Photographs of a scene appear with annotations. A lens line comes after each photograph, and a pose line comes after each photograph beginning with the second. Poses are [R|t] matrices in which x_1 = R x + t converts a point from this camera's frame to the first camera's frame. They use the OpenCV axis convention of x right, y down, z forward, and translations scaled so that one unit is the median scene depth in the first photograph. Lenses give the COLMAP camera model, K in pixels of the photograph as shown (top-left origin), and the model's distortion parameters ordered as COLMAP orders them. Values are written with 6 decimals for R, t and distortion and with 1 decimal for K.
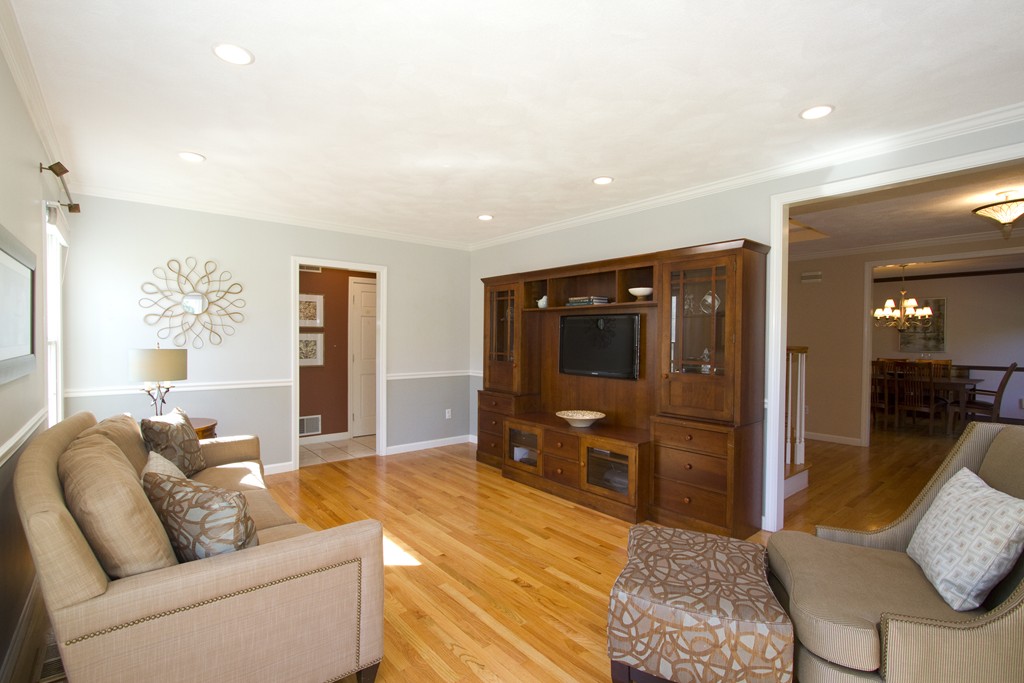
lens RADIAL K [[474.1, 0, 511.8], [0, 474.1, 338.8], [0, 0, 1]] dist [-0.015855, 0.001503]
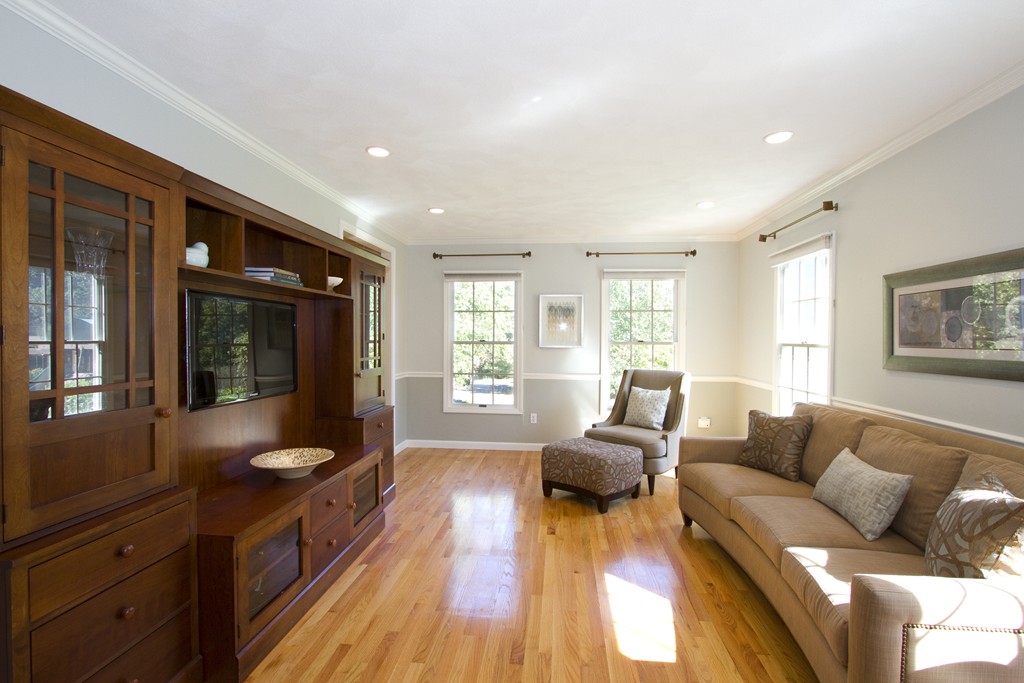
lens RADIAL K [[474.1, 0, 511.8], [0, 474.1, 342.5], [0, 0, 1]] dist [-0.015855, 0.001503]
pose [[-0.697009, -0.018157, 0.716833, -0.563586], [-0.001756, 0.999720, 0.023615, -0.009635], [-0.717061, 0.015201, -0.696845, 1.370816]]
